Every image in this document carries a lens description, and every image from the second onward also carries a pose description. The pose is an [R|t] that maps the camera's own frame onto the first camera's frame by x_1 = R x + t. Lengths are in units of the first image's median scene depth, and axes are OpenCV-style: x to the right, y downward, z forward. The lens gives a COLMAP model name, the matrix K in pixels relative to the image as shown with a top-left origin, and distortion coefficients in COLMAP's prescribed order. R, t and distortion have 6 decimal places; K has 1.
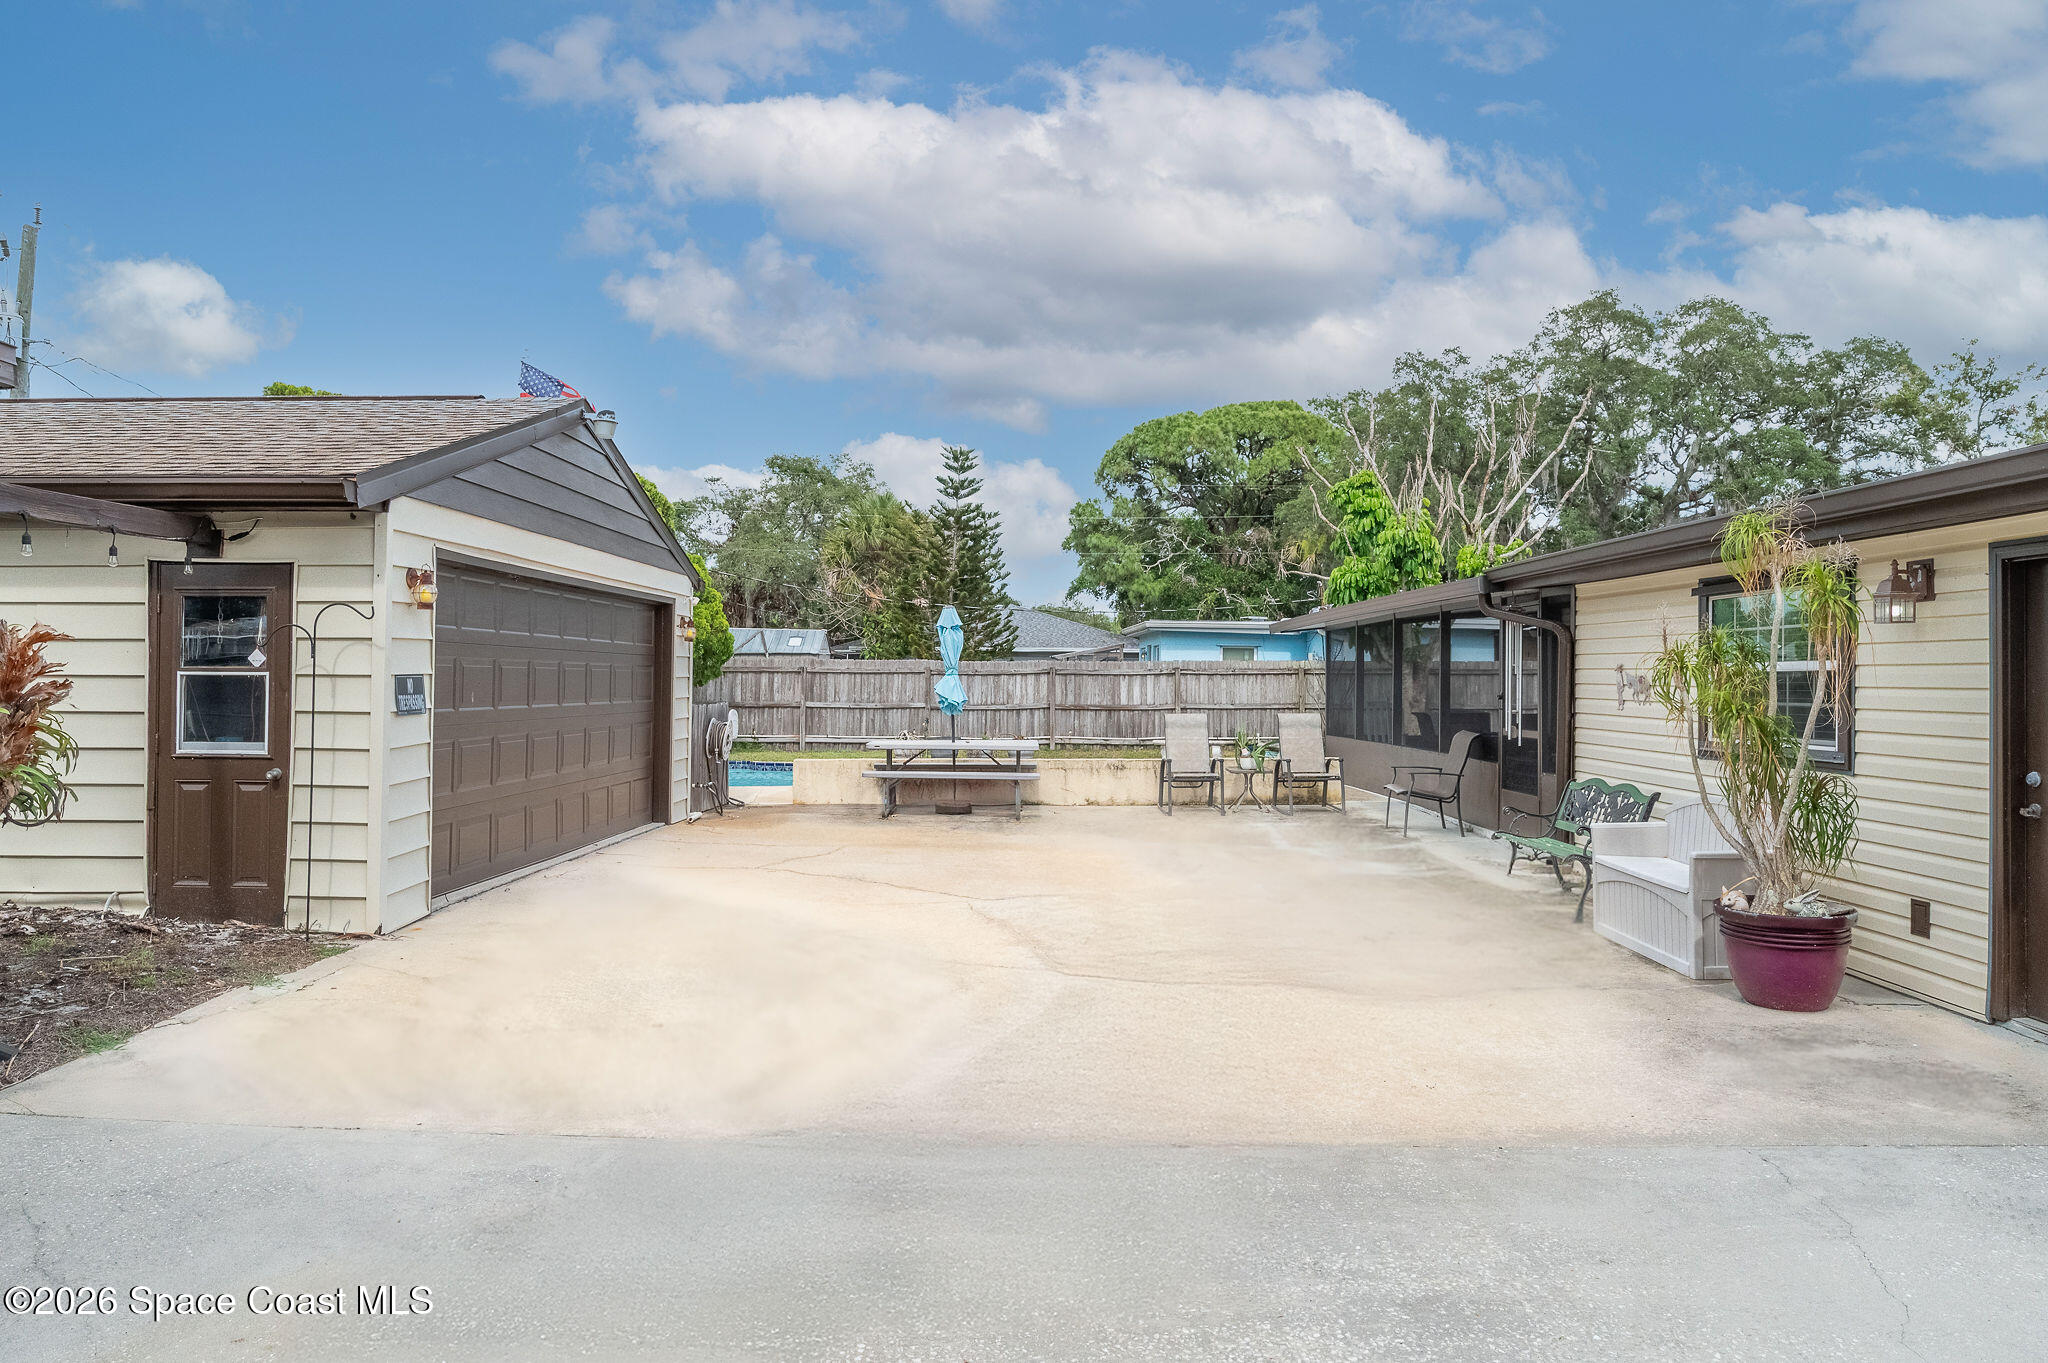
lens RADIAL K [[1316.4, 0, 1020.9], [0, 1316.4, 629.1], [0, 0, 1]] dist [-0.000271, -0.001133]
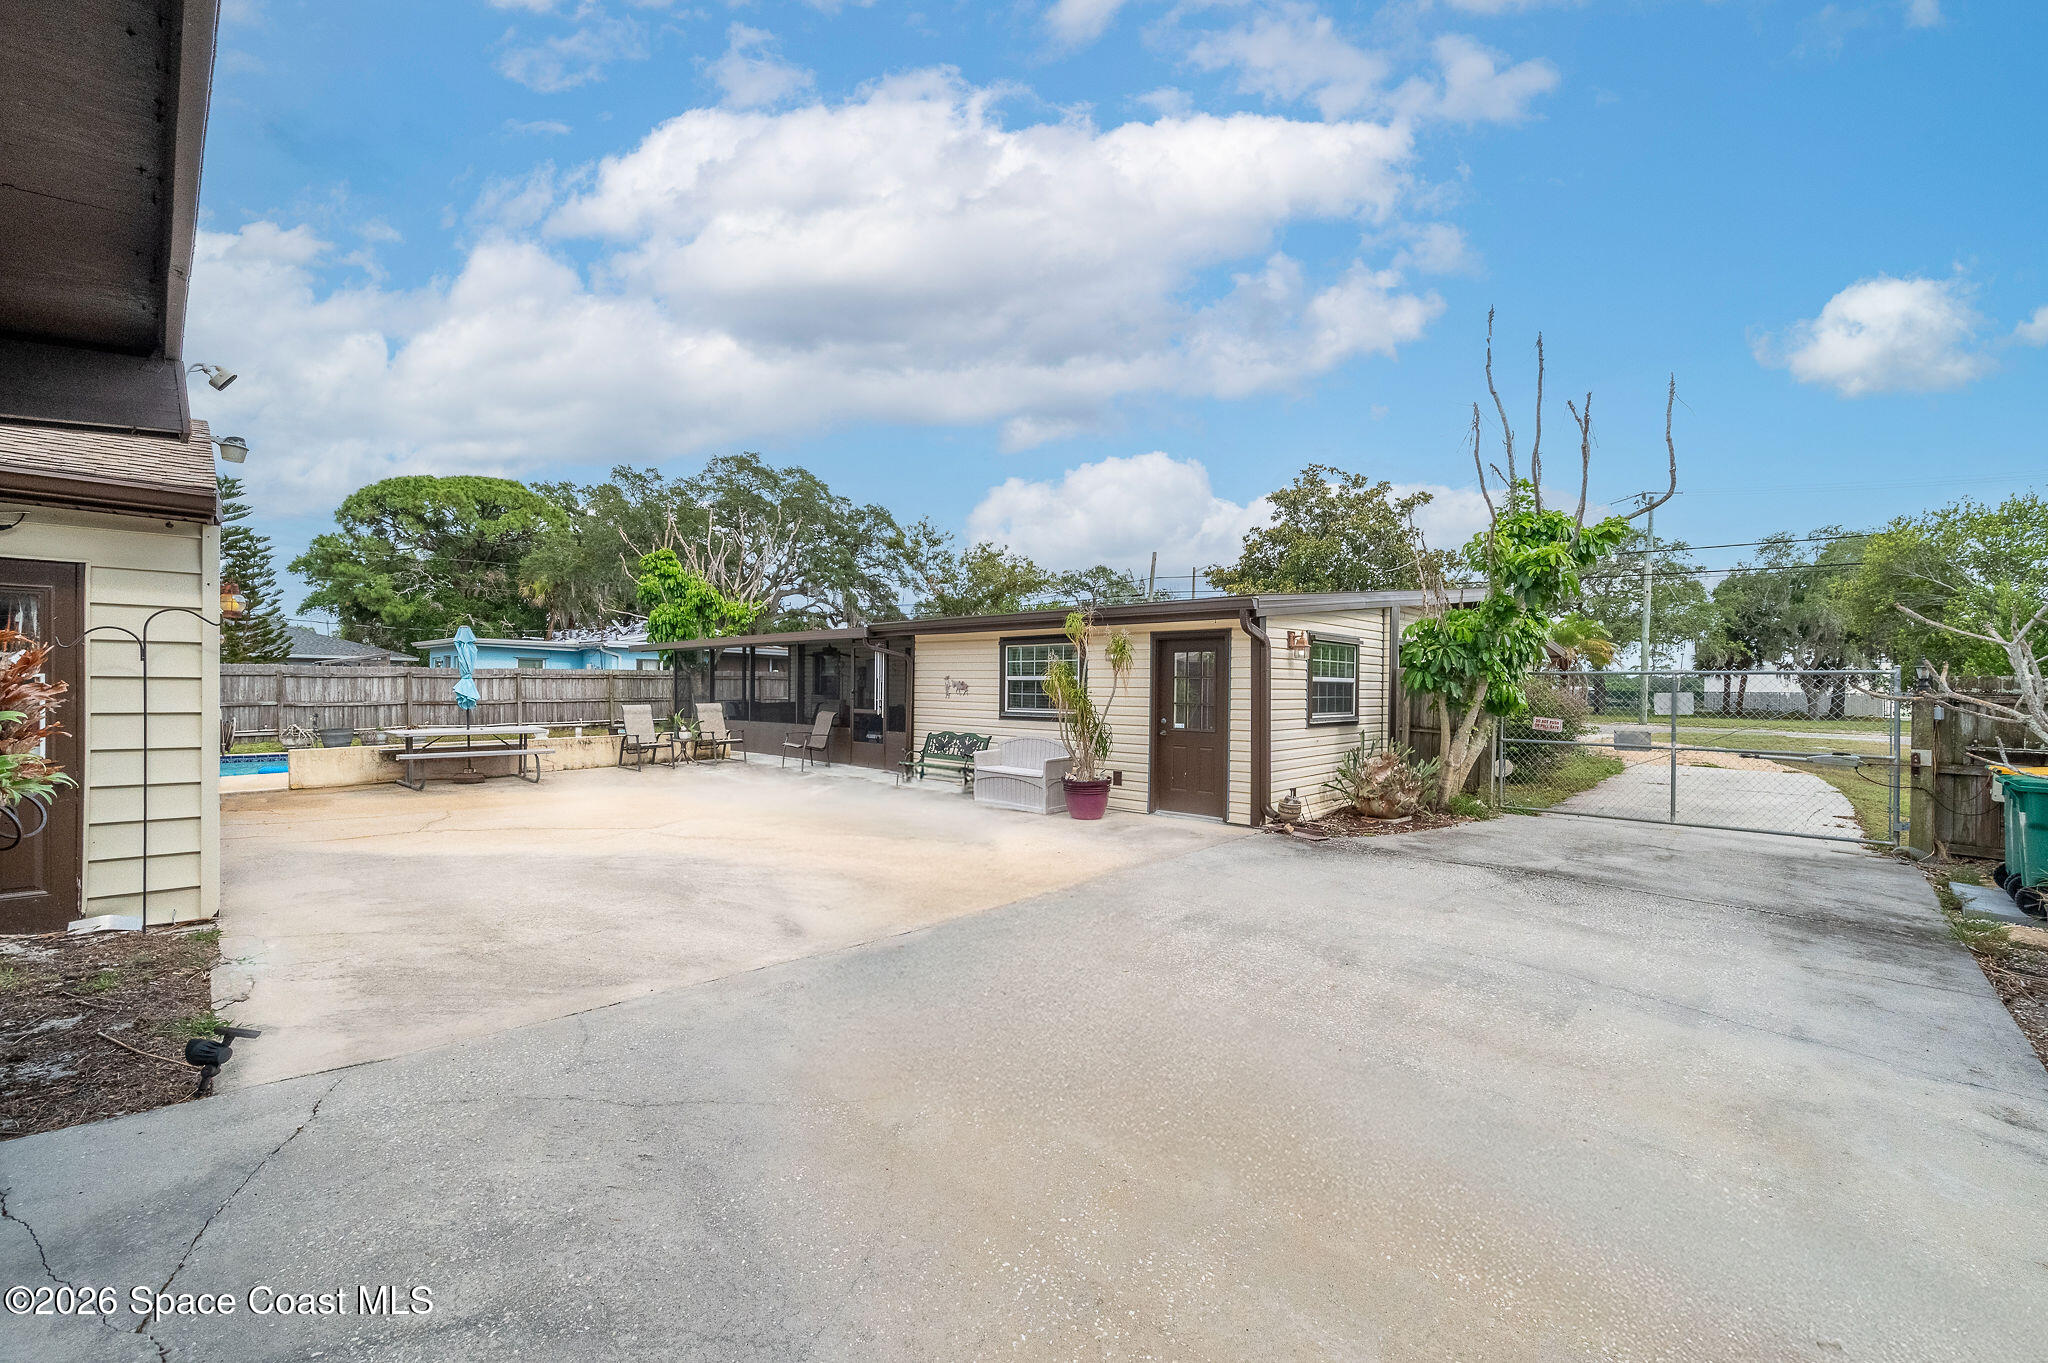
lens RADIAL K [[817.7, 0, 1030.3], [0, 817.7, 682.2], [0, 0, 1]] dist [-0.000259, -0.000033]
pose [[0.677923, 0.002288, 0.735129, -0.225721], [-0.030818, 0.999204, 0.025311, 0.000369], [-0.734486, -0.039814, 0.677455, 0.026208]]
